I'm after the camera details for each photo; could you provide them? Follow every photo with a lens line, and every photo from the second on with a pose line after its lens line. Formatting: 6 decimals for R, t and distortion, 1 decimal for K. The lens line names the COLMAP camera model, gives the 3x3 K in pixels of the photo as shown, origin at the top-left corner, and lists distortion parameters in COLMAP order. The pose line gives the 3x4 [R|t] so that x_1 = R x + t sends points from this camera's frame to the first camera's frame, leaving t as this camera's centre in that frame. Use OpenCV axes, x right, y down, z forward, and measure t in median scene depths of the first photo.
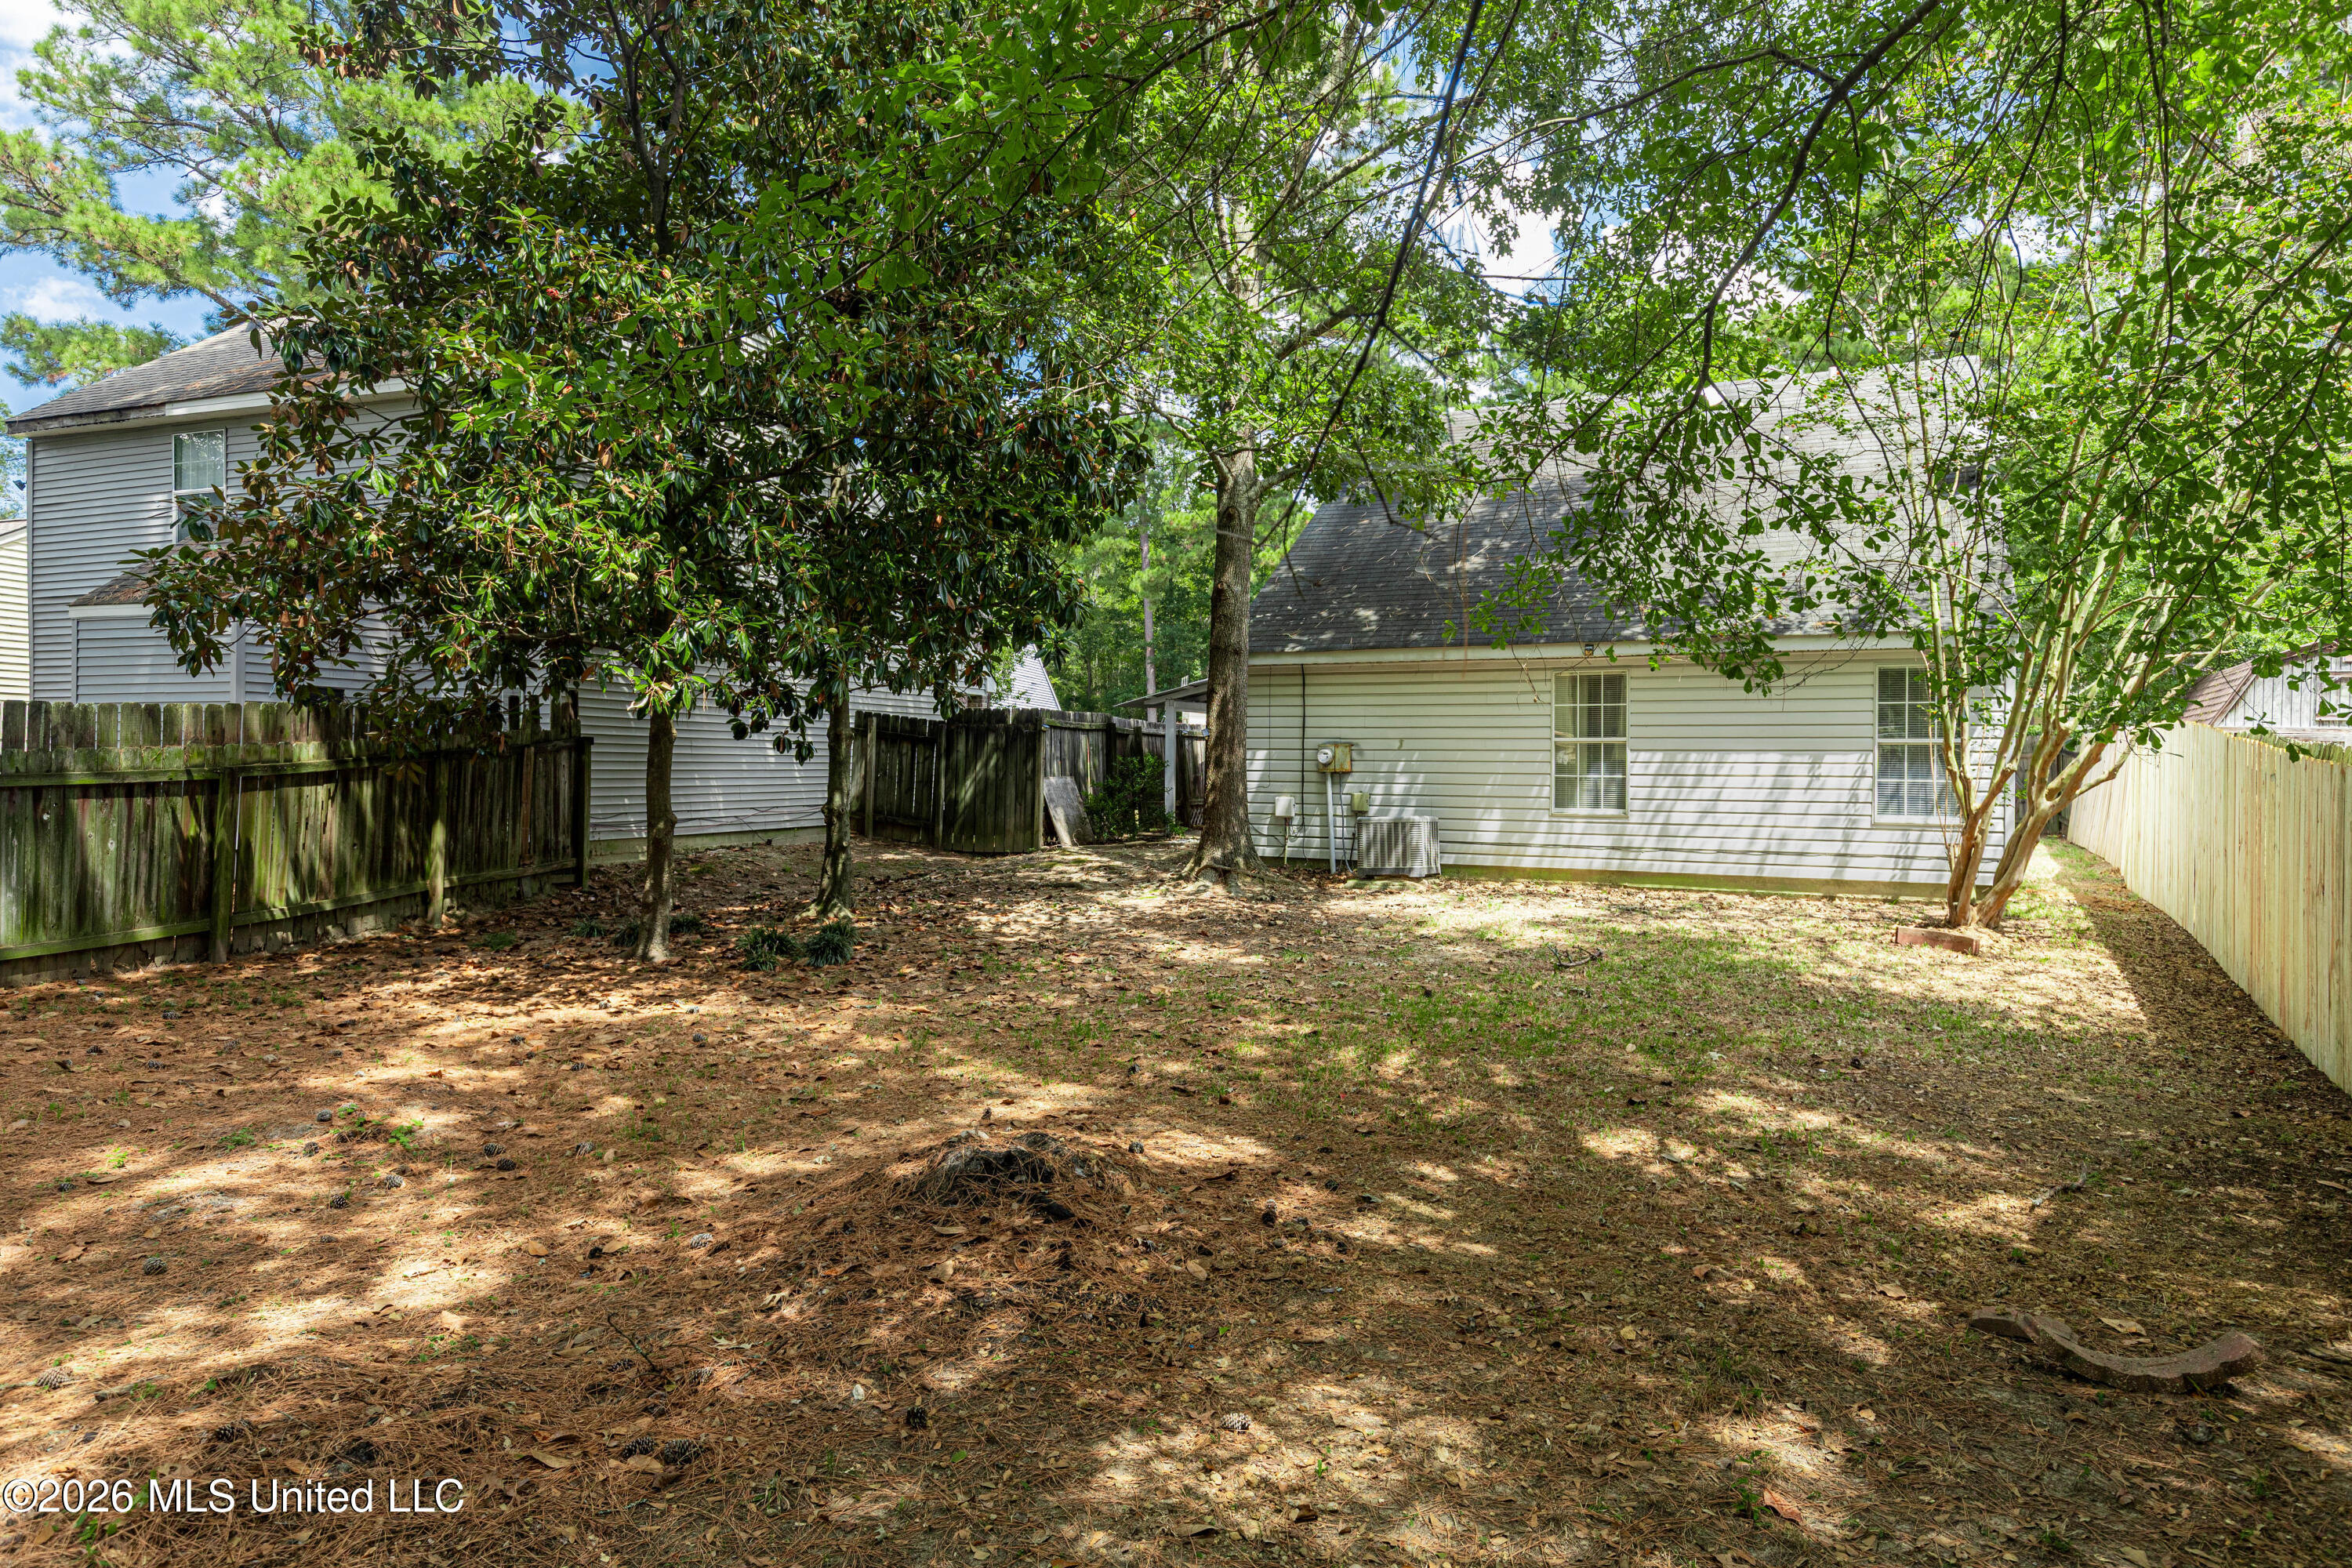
lens RADIAL K [[1437.7, 0, 1176.0], [0, 1437.7, 784.0], [0, 0, 1]] dist [0.046931, -0.000296]
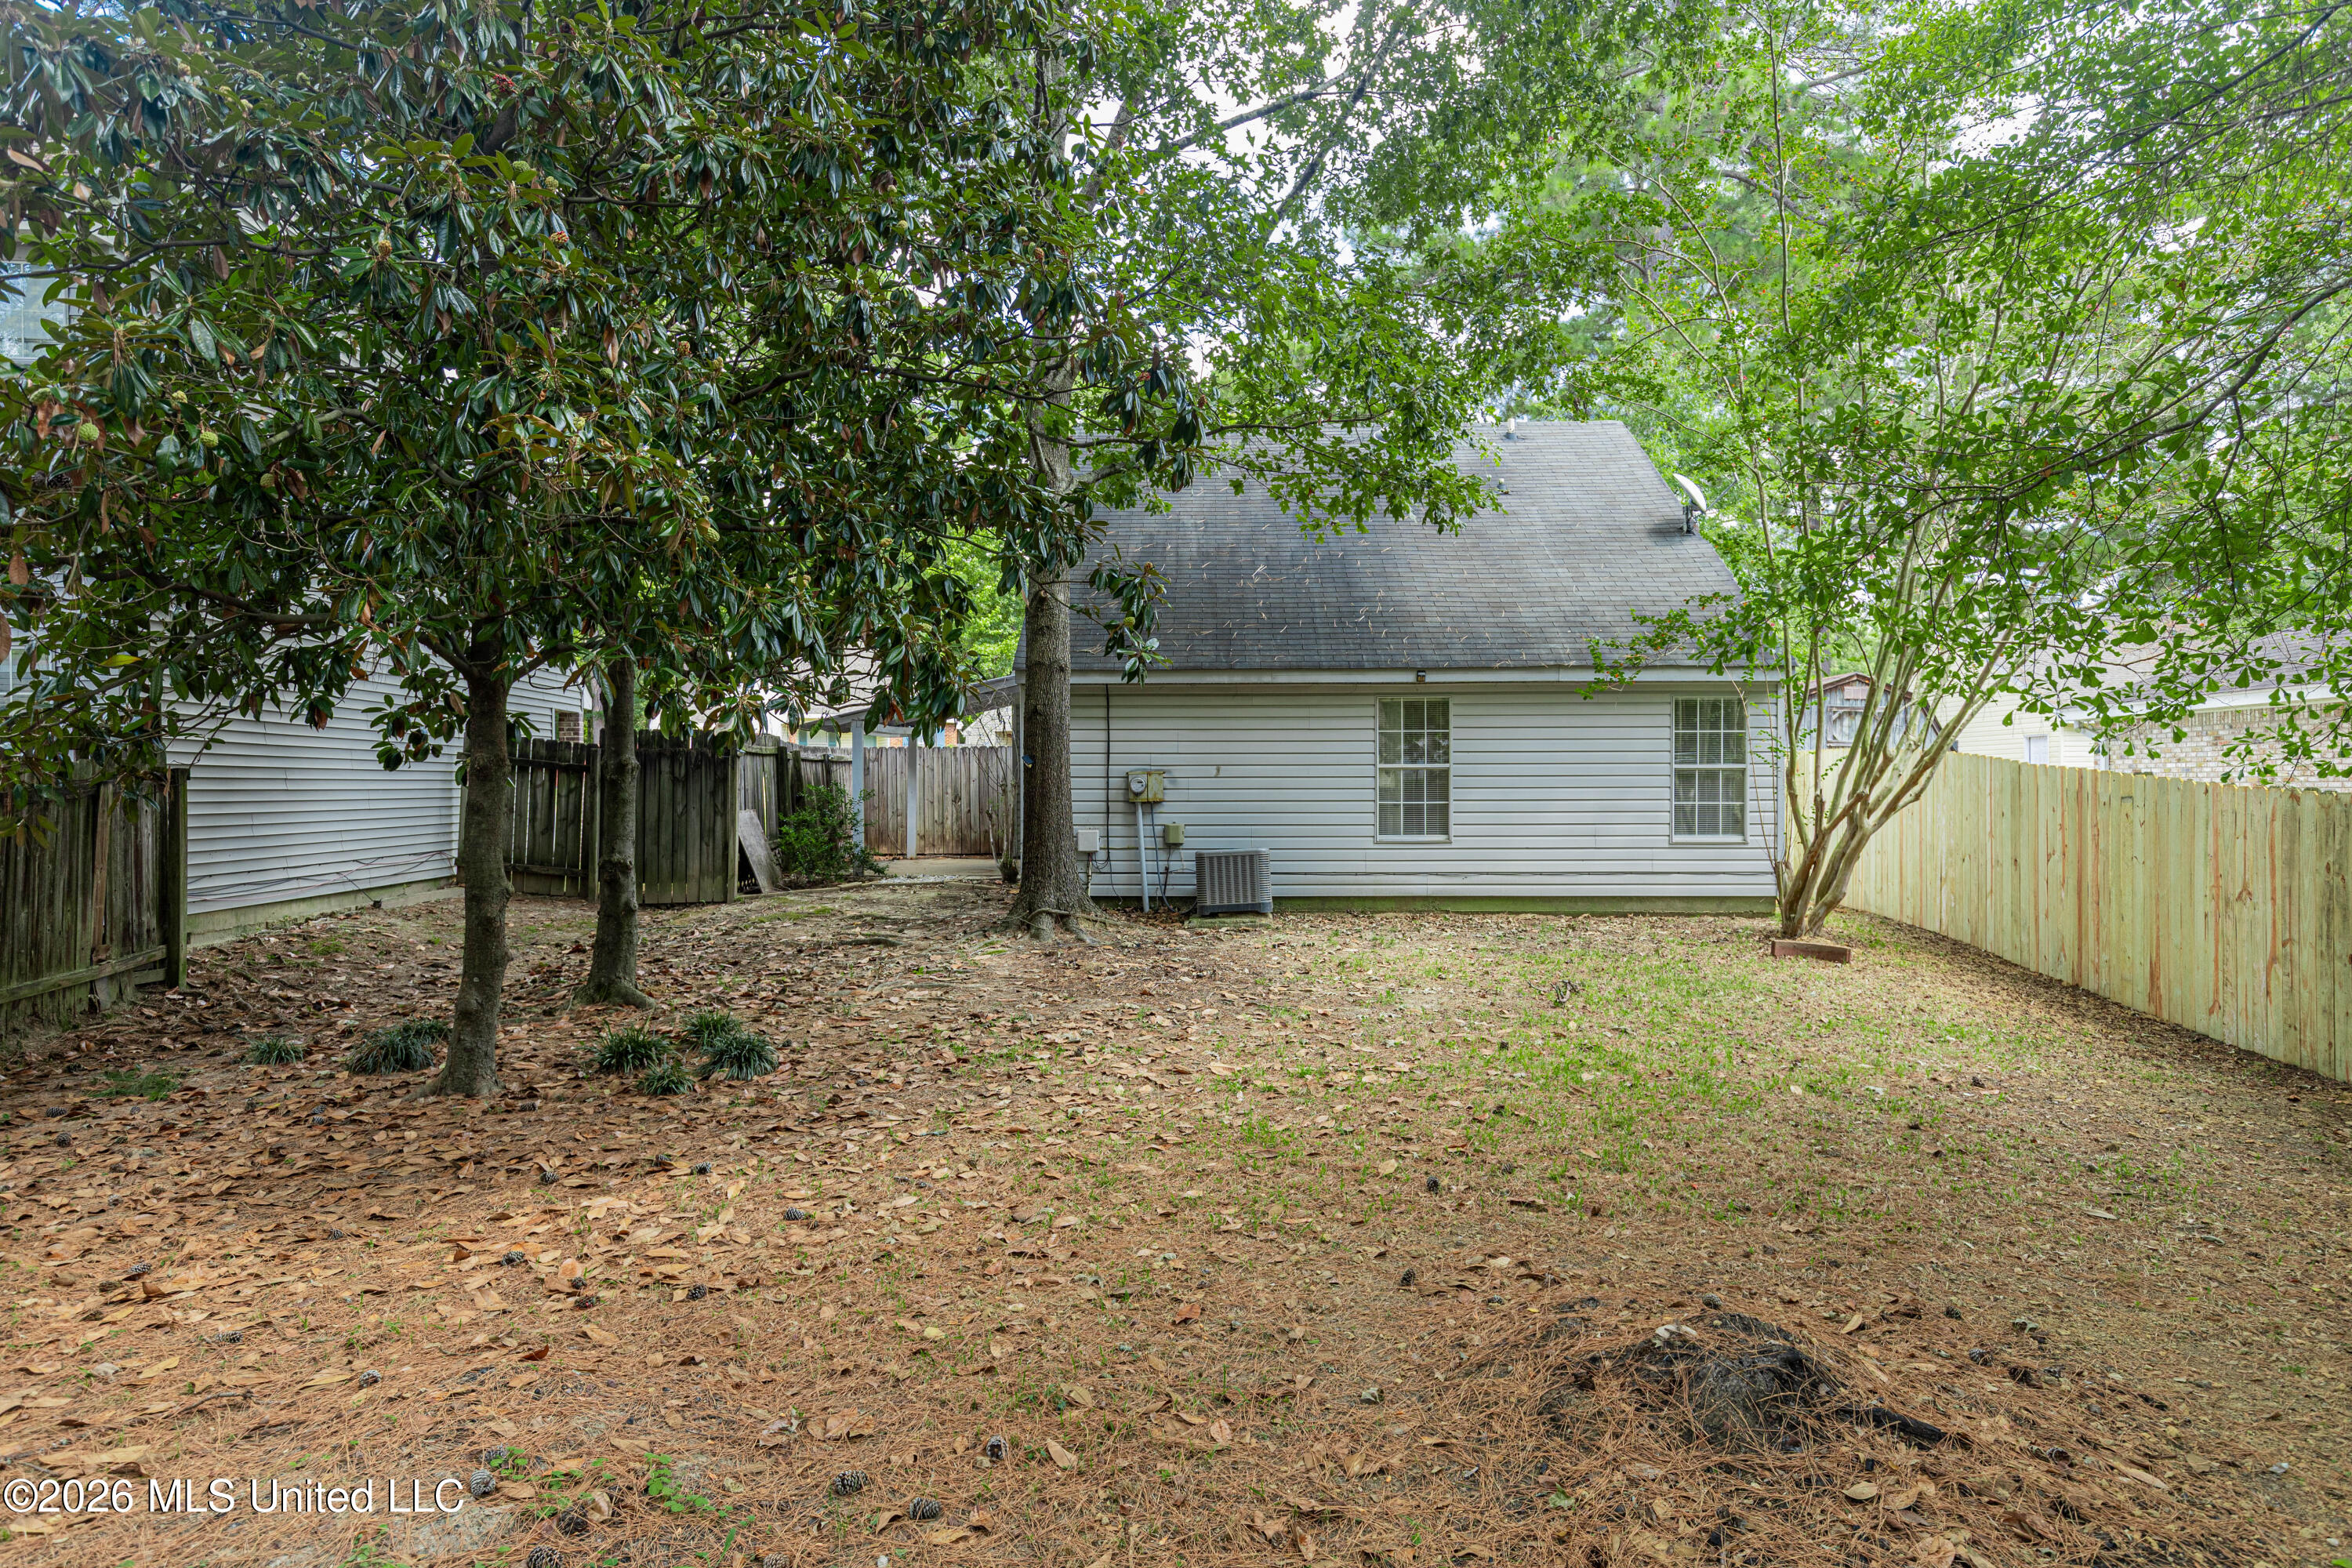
lens RADIAL K [[1437.7, 0, 1176.0], [0, 1437.7, 784.0], [0, 0, 1]] dist [0.046931, -0.000296]
pose [[0.920214, -0.010529, 0.391275, -0.233428], [0.017360, 0.999752, -0.013926, -0.006327], [-0.391031, 0.019608, 0.920169, 0.148013]]
